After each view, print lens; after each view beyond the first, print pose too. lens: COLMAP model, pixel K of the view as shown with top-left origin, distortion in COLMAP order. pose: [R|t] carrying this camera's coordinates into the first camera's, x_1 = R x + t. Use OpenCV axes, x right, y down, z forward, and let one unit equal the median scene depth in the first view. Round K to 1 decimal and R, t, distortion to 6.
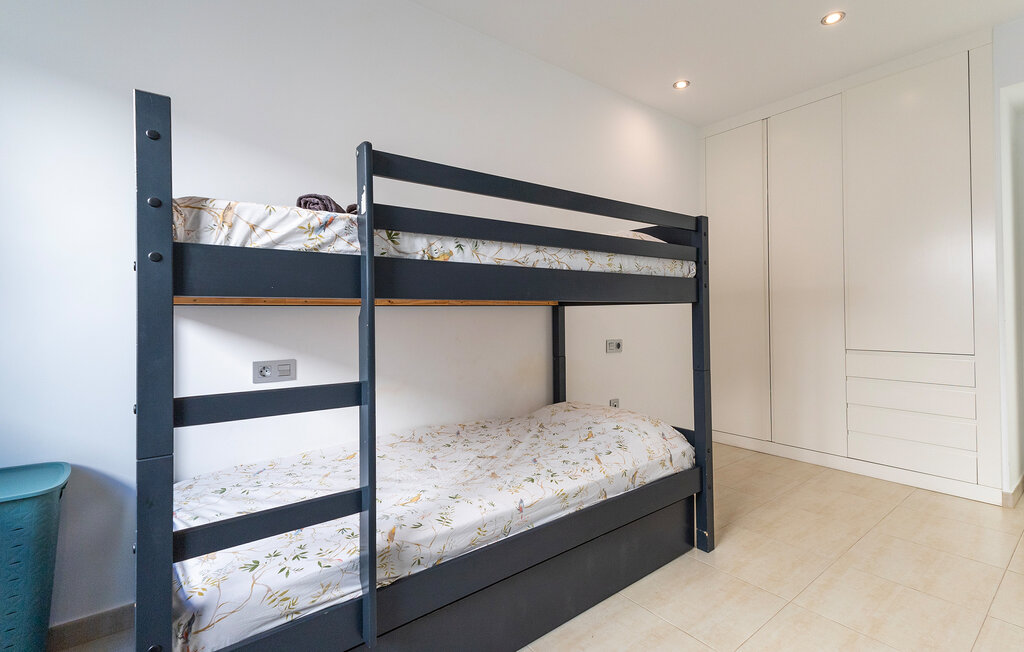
lens RADIAL K [[467.1, 0, 511.4], [0, 467.1, 308.7], [0, 0, 1]] dist [0.029237, -0.010370]
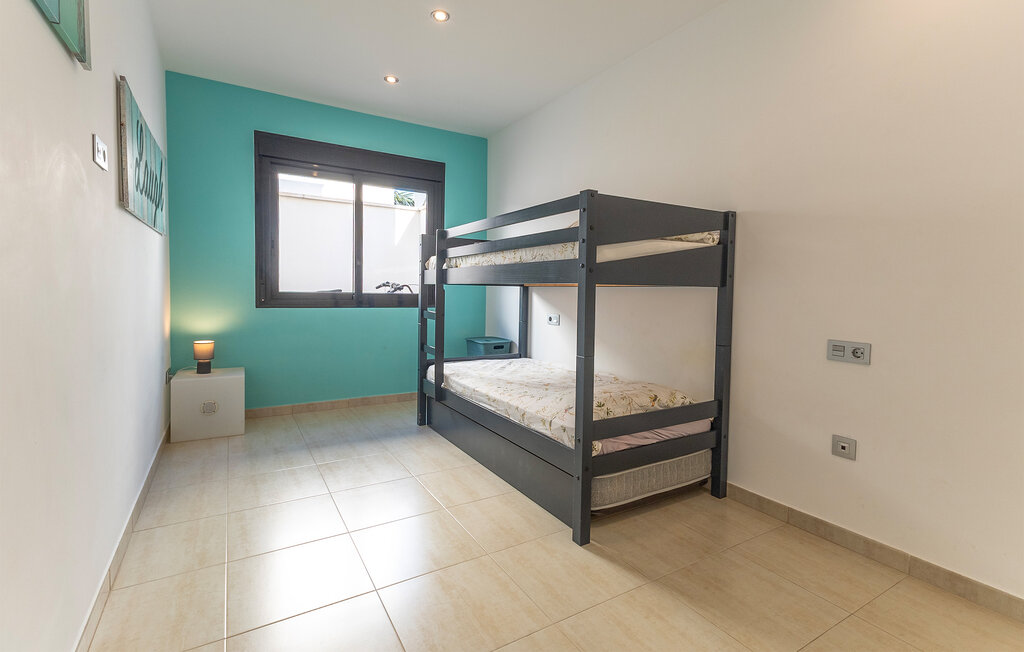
lens RADIAL K [[467.1, 0, 511.4], [0, 467.1, 308.7], [0, 0, 1]] dist [0.029237, -0.010370]
pose [[-0.115161, 0.049073, -0.992134, 1.488498], [-0.007826, 0.998703, 0.050306, -0.010784], [0.993316, 0.013558, -0.114627, 1.060468]]
